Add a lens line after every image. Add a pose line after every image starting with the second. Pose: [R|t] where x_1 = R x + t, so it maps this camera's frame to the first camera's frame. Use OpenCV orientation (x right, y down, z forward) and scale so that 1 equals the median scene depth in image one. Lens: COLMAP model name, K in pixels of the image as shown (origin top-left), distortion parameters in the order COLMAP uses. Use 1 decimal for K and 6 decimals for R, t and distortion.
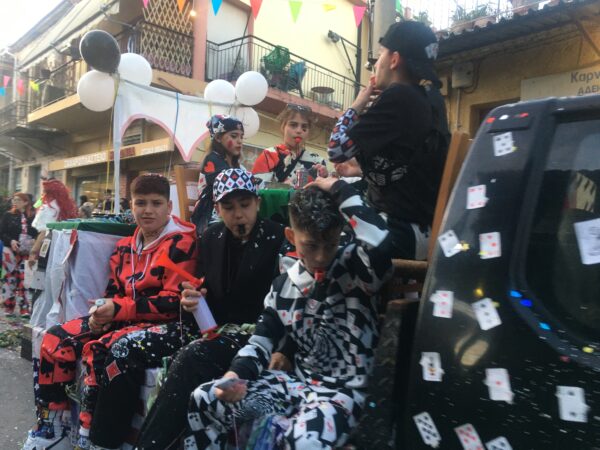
lens RADIAL K [[506.7, 0, 297.3], [0, 506.7, 220.4], [0, 0, 1]] dist [0.093728, -0.130626]
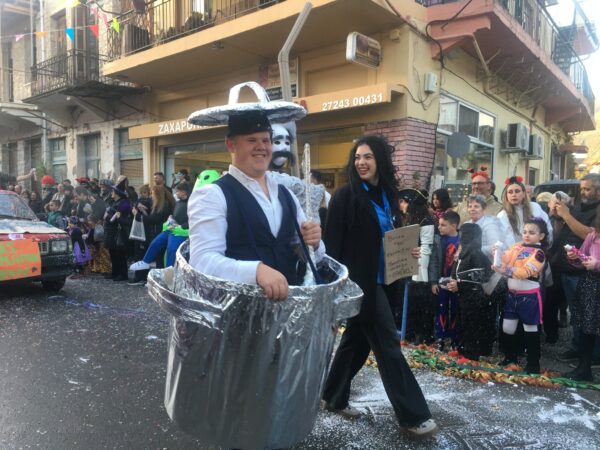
lens RADIAL K [[506.7, 0, 304.3], [0, 506.7, 229.5], [0, 0, 1]] dist [0.093728, -0.130626]
pose [[0.997250, -0.038812, 0.063140, -0.238040], [0.033328, 0.995764, 0.085693, -0.014964], [-0.066198, -0.083353, 0.994319, 0.169892]]
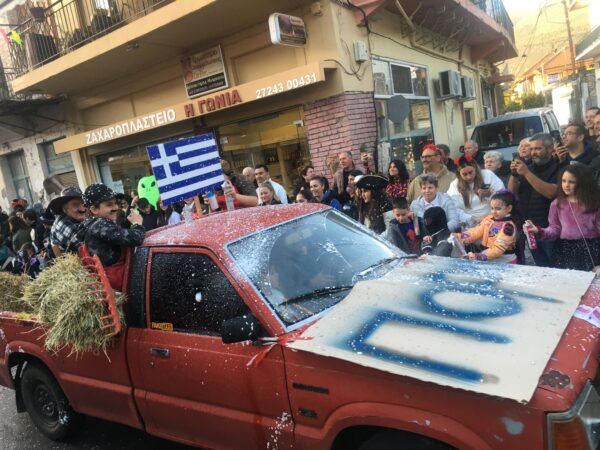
lens RADIAL K [[506.7, 0, 297.6], [0, 506.7, 224.2], [0, 0, 1]] dist [0.093728, -0.130626]
pose [[0.962800, -0.232660, 0.137427, -0.240801], [0.210270, 0.964503, 0.159750, -0.038872], [-0.169716, -0.124910, 0.977545, 0.181404]]
